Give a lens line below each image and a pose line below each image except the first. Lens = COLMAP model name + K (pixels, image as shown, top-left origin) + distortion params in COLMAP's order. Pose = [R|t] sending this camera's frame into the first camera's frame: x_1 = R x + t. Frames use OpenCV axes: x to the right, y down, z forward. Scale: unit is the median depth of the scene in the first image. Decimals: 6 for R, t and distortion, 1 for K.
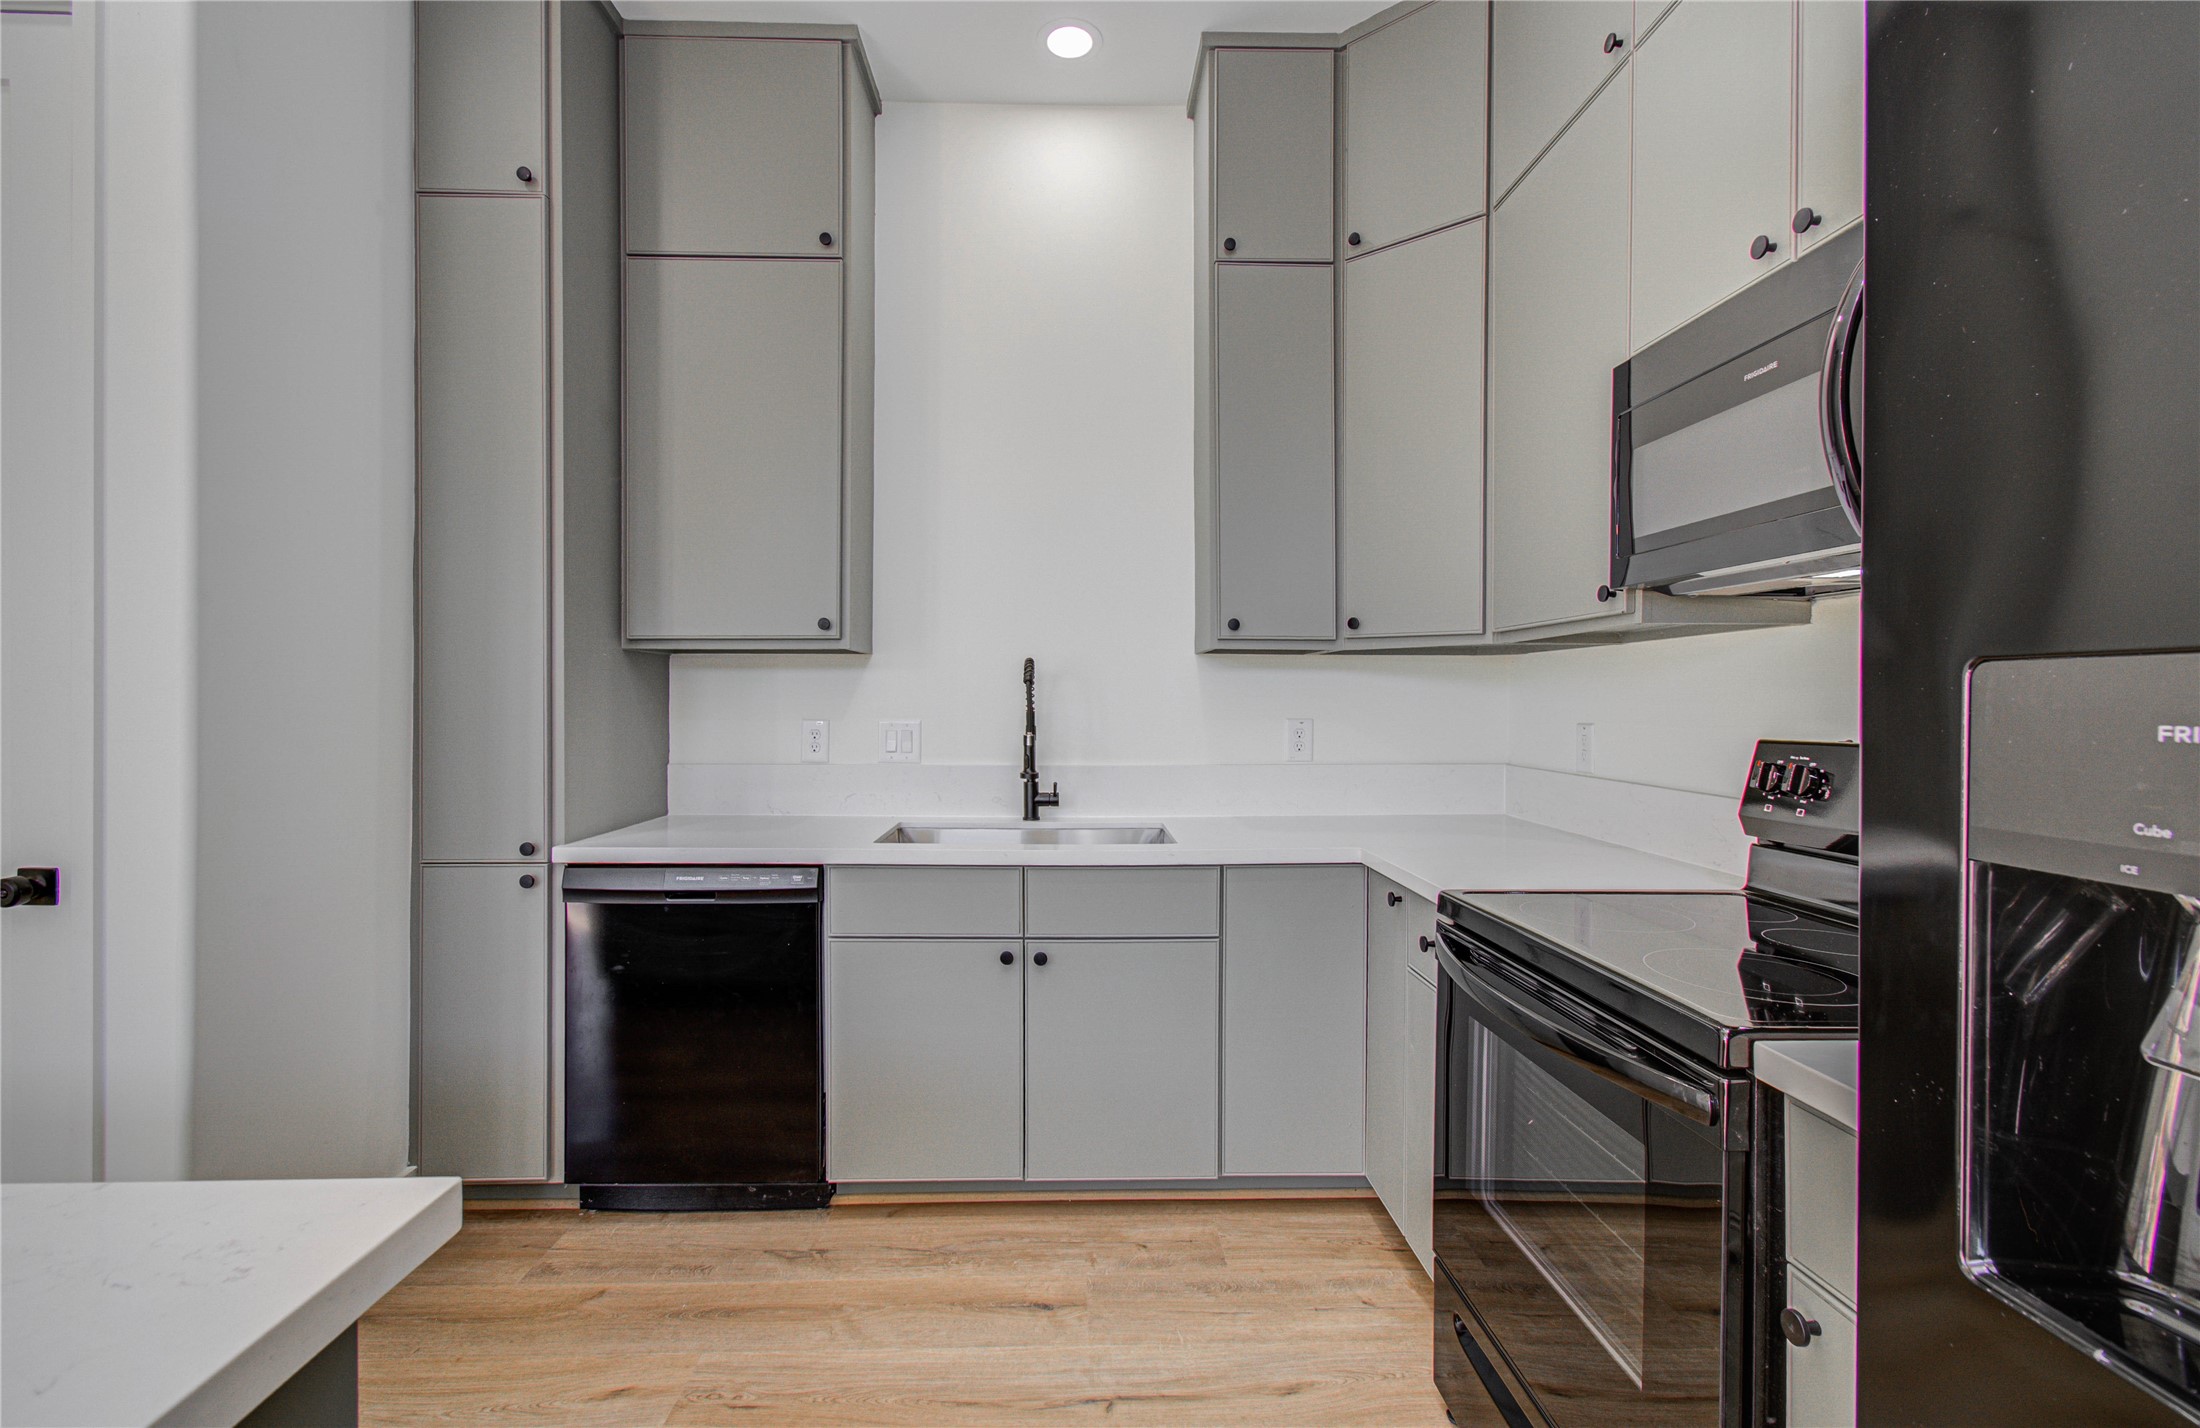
lens RADIAL K [[976.2, 0, 1085.7], [0, 976.2, 700.8], [0, 0, 1]] dist [-0.002767, 0.000221]
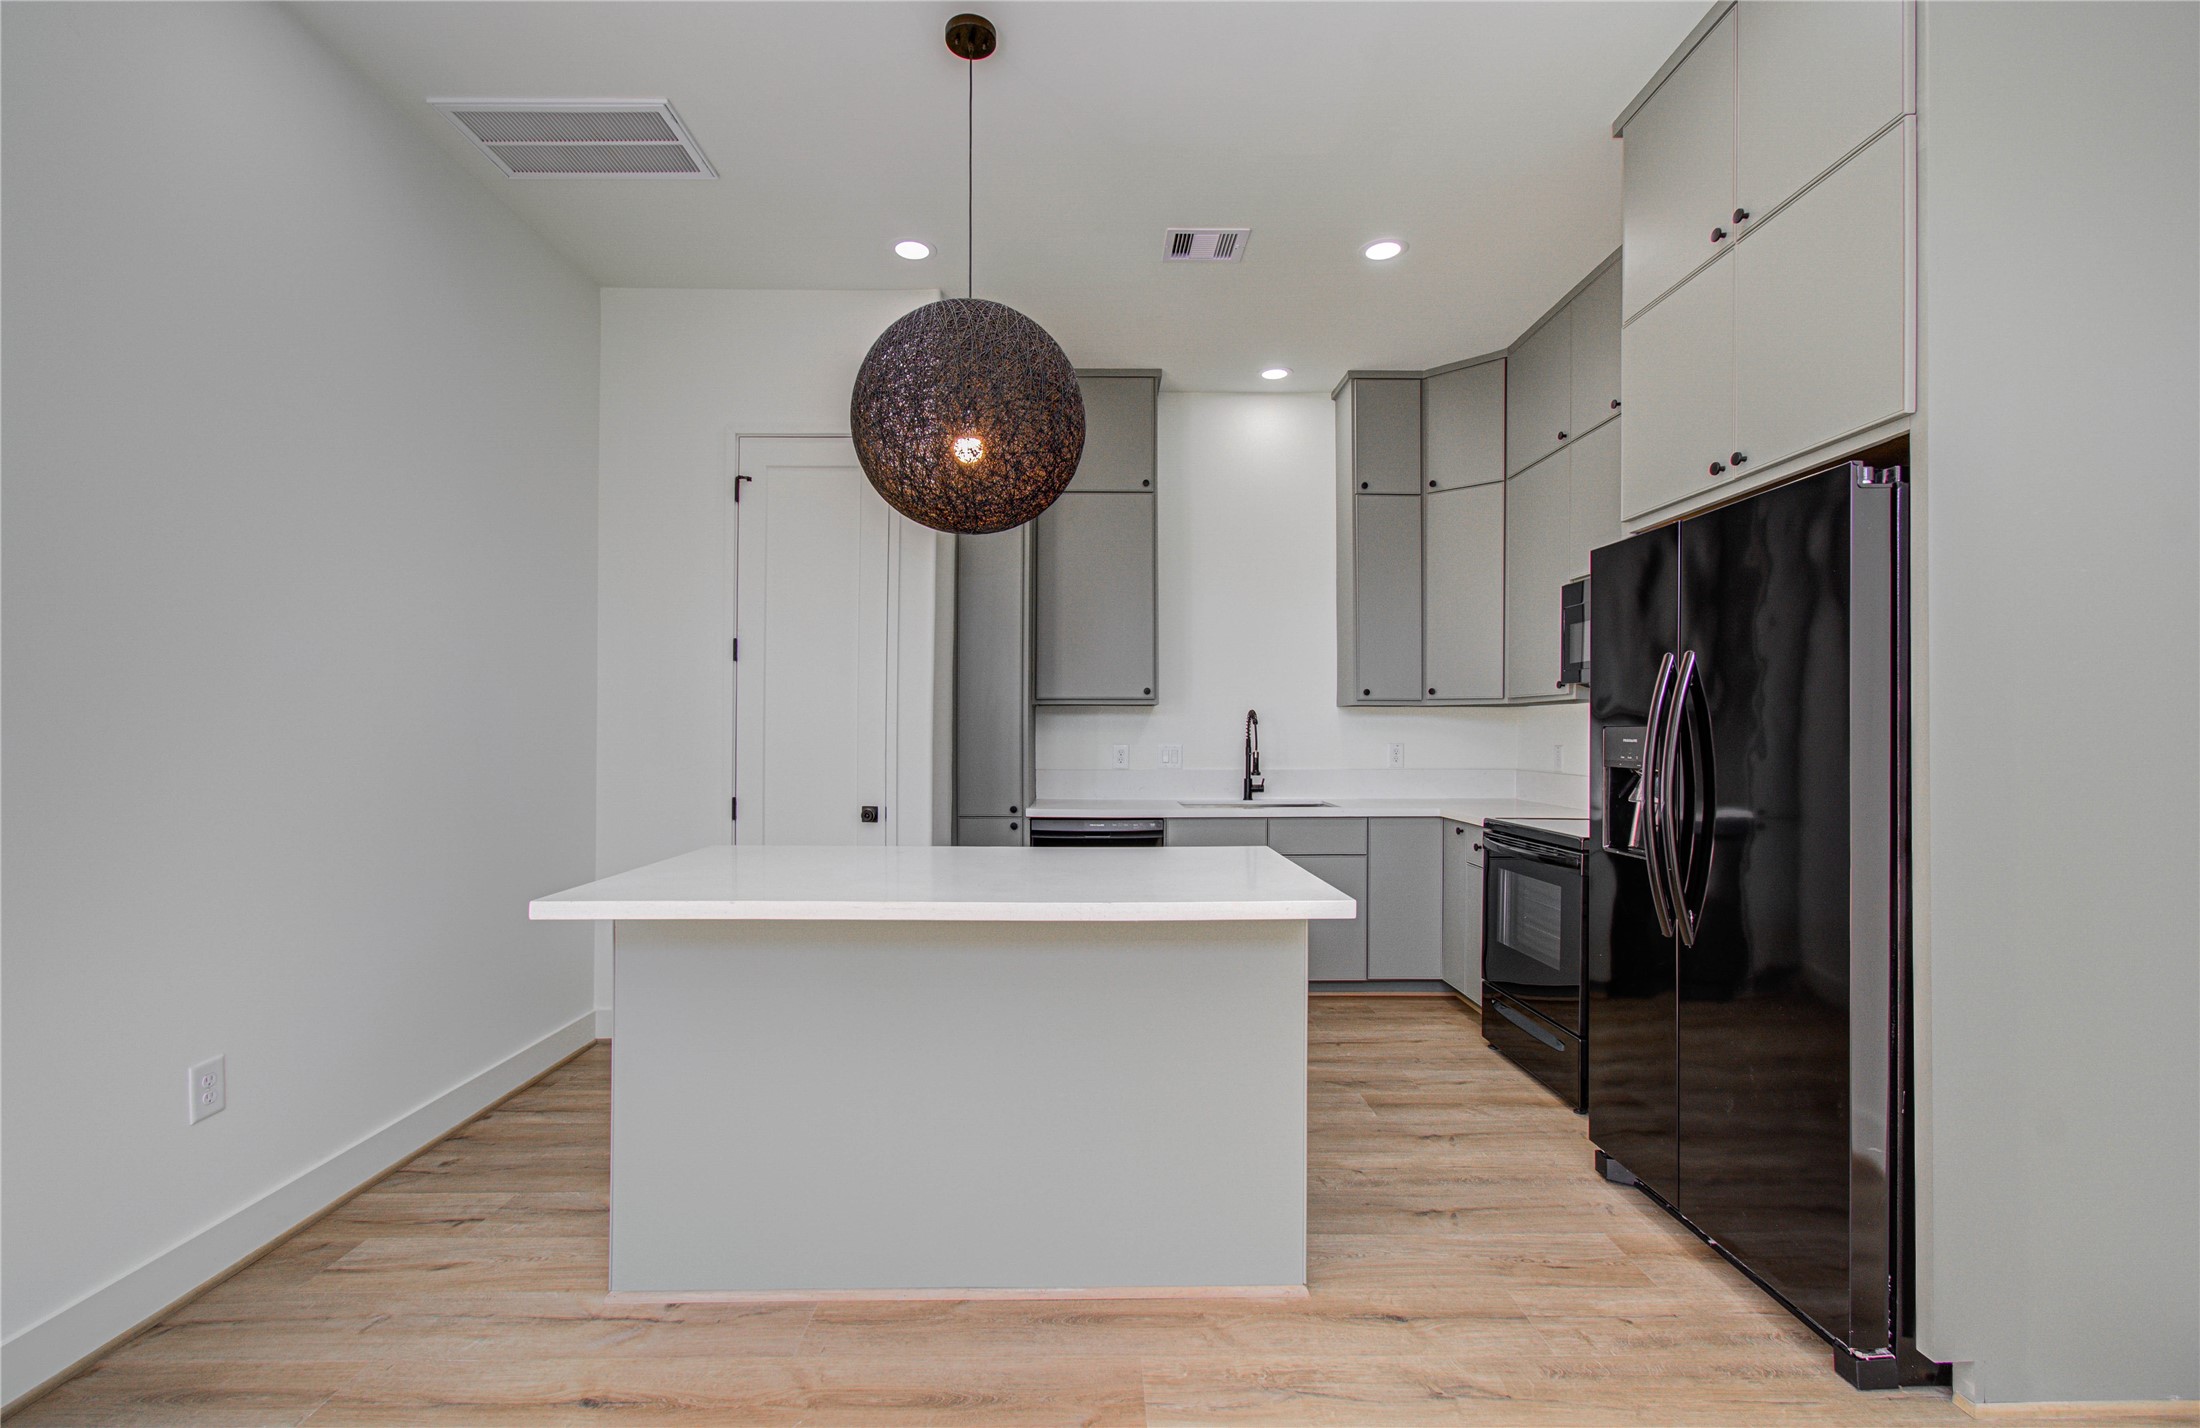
lens RADIAL K [[945.7, 0, 1093.6], [0, 945.7, 734.5], [0, 0, 1]] dist [-0.001659, -0.000686]
pose [[0.999883, -0.002039, -0.015185, -0.367320], [0.002101, 0.999989, 0.004109, -0.006429], [0.015176, -0.004140, 0.999876, -0.866883]]
